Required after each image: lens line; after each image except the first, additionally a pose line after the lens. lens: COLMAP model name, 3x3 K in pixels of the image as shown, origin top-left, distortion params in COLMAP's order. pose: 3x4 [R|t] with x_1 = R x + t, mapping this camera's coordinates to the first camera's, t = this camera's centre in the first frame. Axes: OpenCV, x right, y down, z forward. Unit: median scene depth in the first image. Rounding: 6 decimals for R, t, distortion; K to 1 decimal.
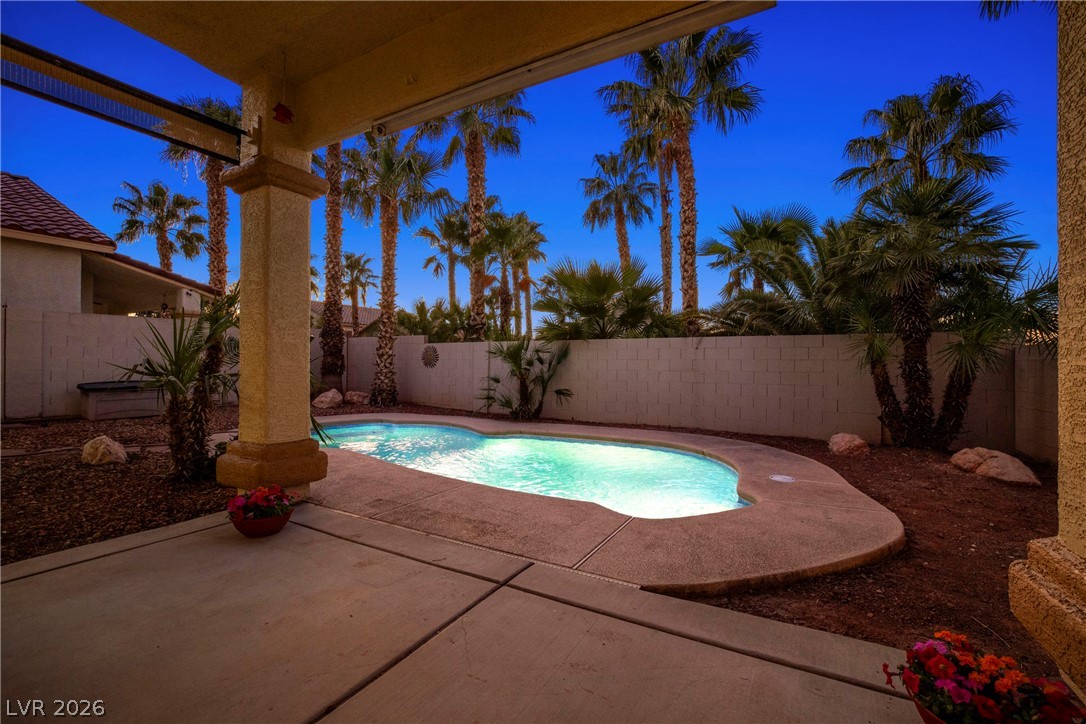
lens RADIAL K [[463.2, 0, 547.5], [0, 463.2, 361.0], [0, 0, 1]] dist [-0.037402, 0.012090]
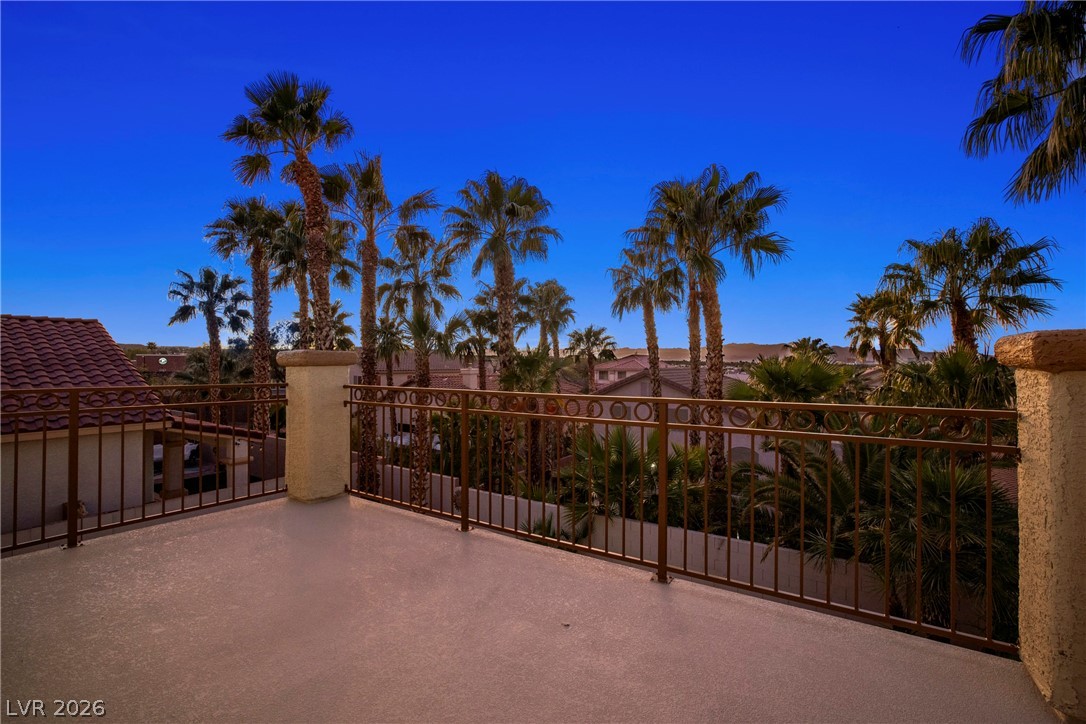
lens RADIAL K [[463.2, 0, 548.6], [0, 463.2, 357.3], [0, 0, 1]] dist [-0.037402, 0.012090]
pose [[0.997903, -0.001069, -0.064724, 0.010473], [0.000705, 0.999984, -0.005649, -0.322814], [0.064729, 0.005591, 0.997887, -0.022190]]
